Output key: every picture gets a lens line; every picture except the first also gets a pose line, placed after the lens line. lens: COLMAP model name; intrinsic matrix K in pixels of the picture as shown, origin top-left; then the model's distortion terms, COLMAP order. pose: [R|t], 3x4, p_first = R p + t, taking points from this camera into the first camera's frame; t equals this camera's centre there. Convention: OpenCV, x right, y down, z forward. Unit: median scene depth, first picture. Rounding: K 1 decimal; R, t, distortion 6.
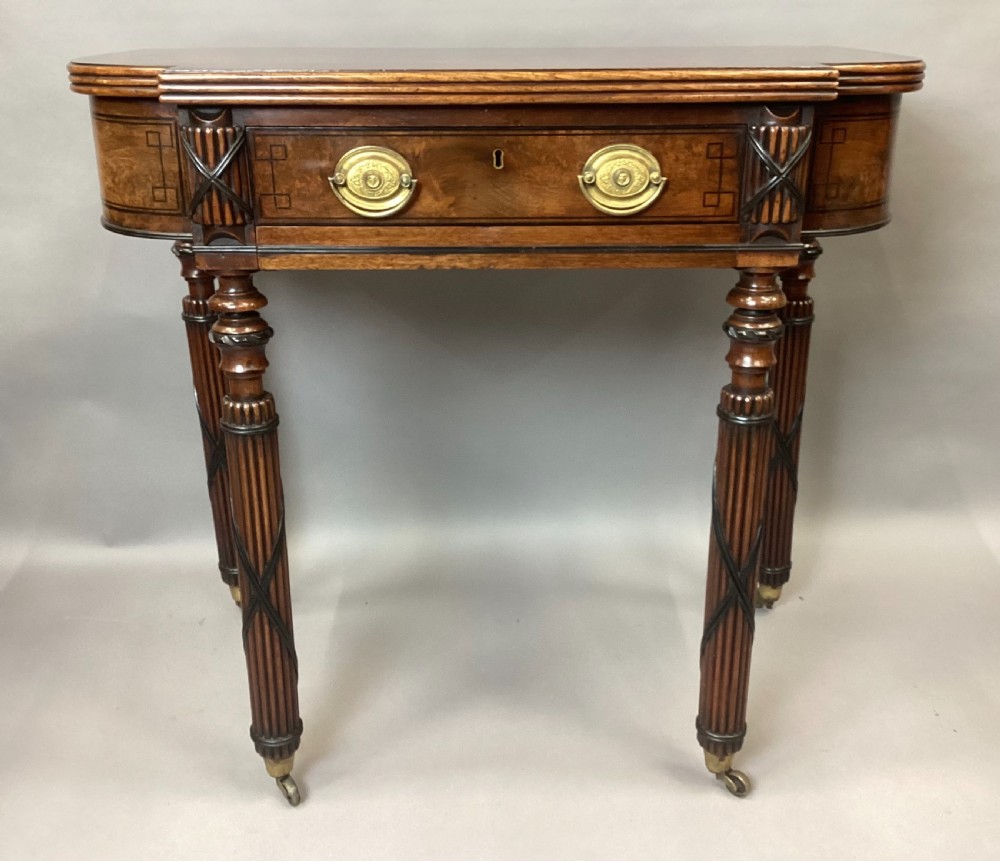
lens RADIAL K [[1073.5, 0, 512.3], [0, 1073.5, 438.8], [0, 0, 1]] dist [0.069747, 0.000000]
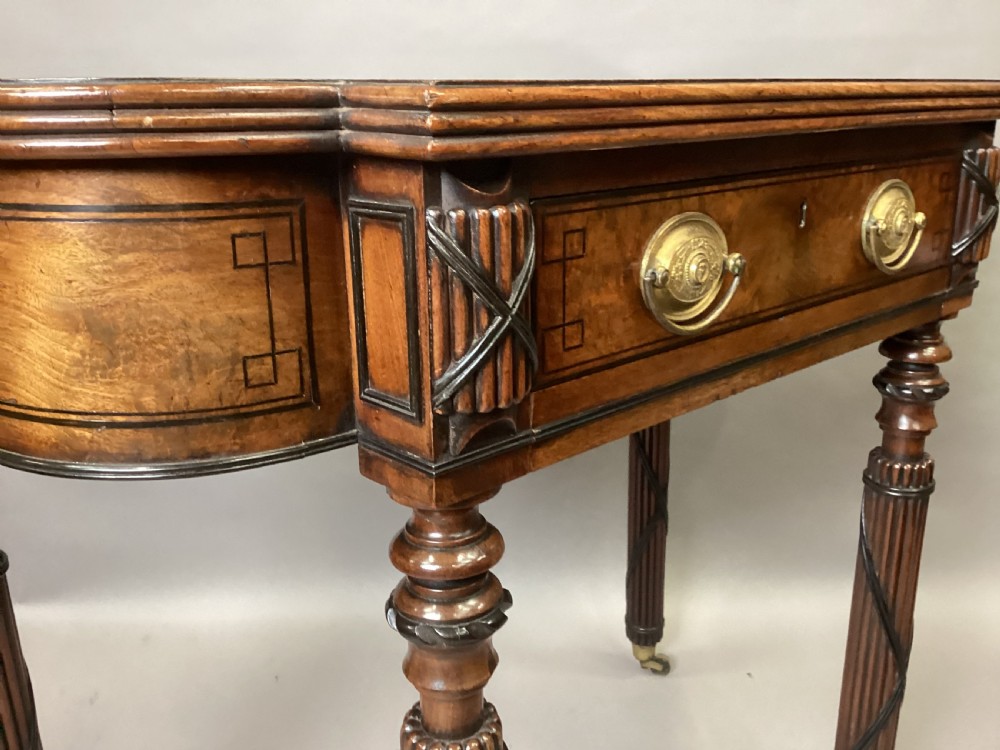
lens RADIAL K [[933.2, 0, 526.3], [0, 933.2, 380.1], [0, 0, 1]] dist [0.038674, 0.000000]
pose [[0.734071, -0.202765, 0.648094, -0.521926], [0.254354, 0.967003, 0.014444, -0.212085], [-0.629638, 0.154243, 0.761423, 0.683111]]
